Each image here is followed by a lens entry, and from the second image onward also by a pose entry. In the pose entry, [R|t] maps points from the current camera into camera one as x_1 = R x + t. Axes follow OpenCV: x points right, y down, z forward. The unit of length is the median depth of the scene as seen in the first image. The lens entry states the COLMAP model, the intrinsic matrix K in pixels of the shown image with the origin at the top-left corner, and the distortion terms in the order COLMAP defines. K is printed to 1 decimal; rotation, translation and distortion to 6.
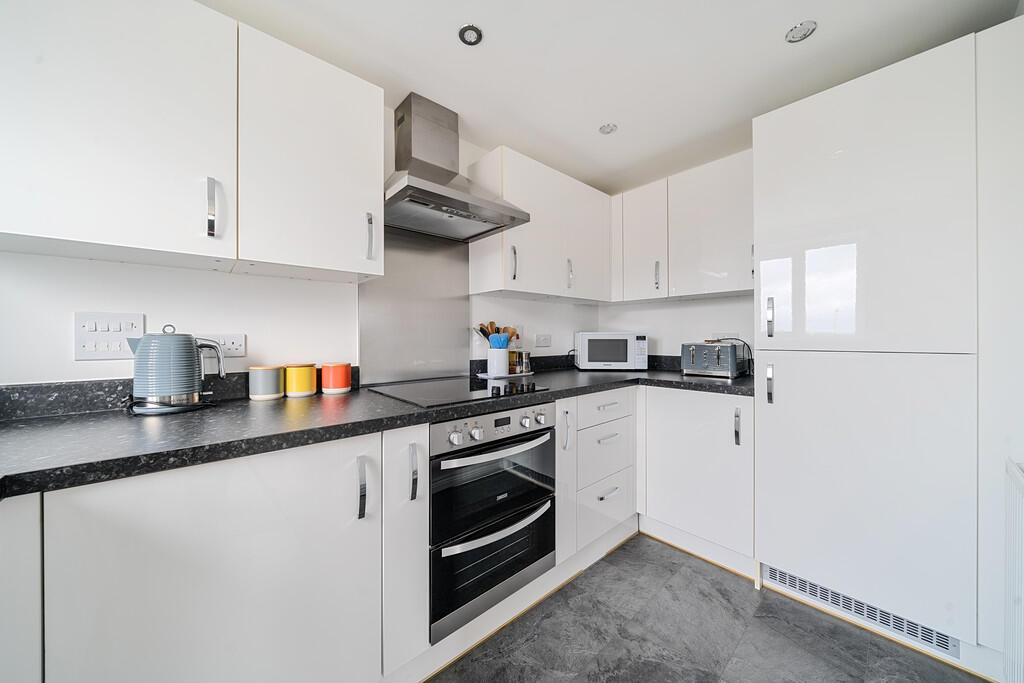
lens RADIAL K [[349.8, 0, 511.5], [0, 349.8, 339.8], [0, 0, 1]] dist [0.000115, -0.000057]
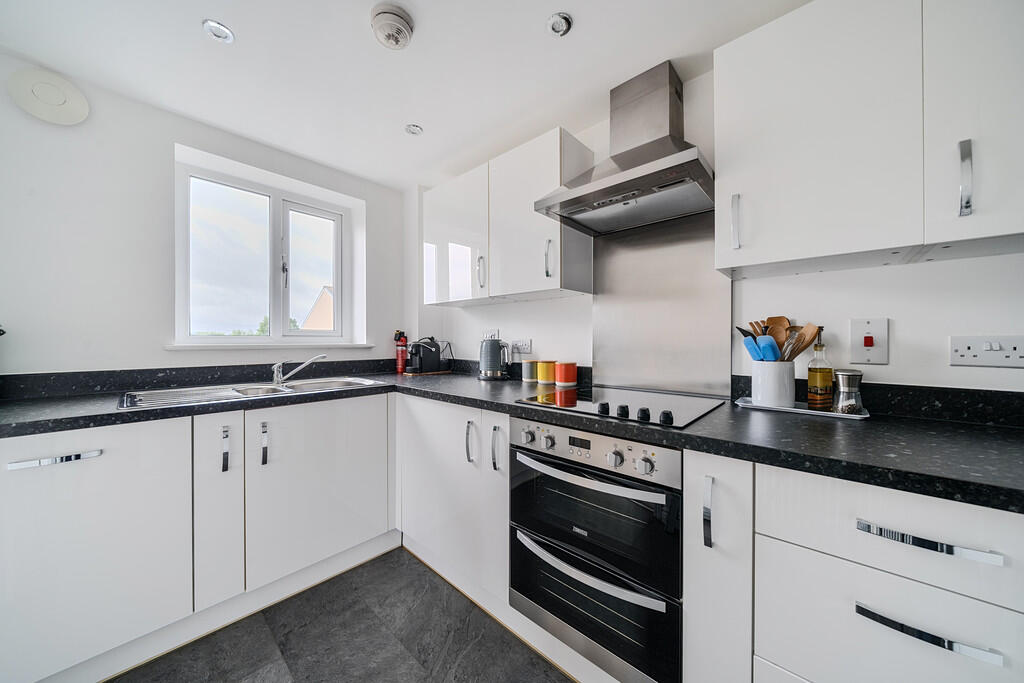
lens RADIAL K [[357.1, 0, 488.0], [0, 357.1, 338.0], [0, 0, 1]] dist [-0.007136, 0.000005]
pose [[0.061346, -0.003758, -0.998109, 0.892200], [-0.009586, 0.999945, -0.004354, -0.012955], [0.998071, 0.009835, 0.061306, 0.785801]]
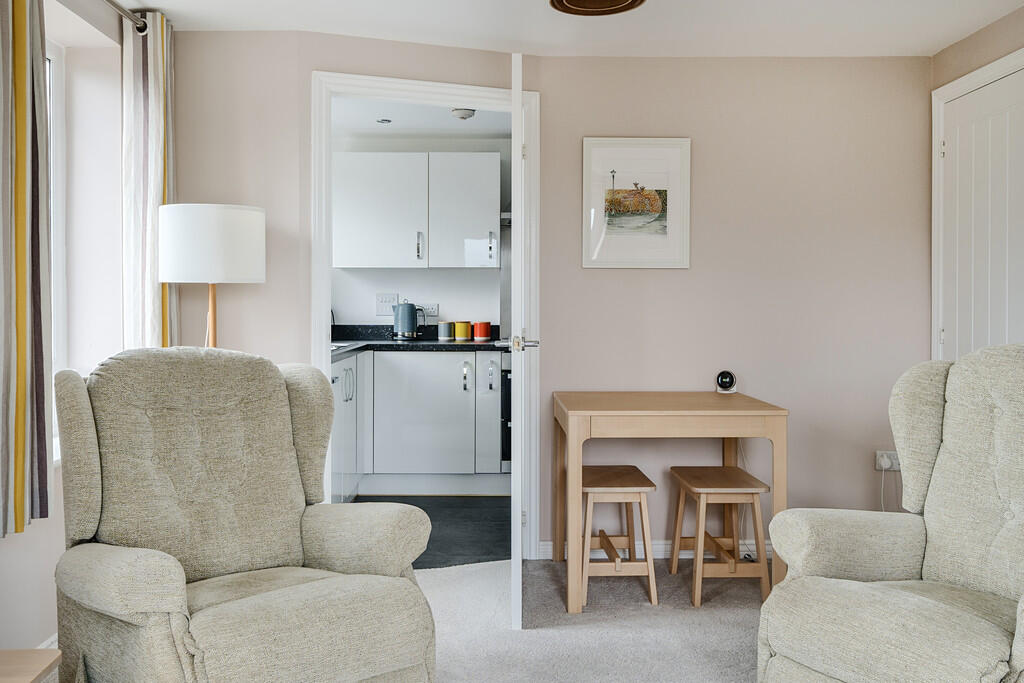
lens RADIAL K [[851.1, 0, 509.0], [0, 851.1, 311.6], [0, 0, 1]] dist [0.008617, 0.005735]
pose [[0.770047, 0.005090, -0.637967, 2.463997], [-0.007824, 0.999968, -0.001465, 0.030797], [0.637940, 0.006120, 0.770062, -2.267277]]
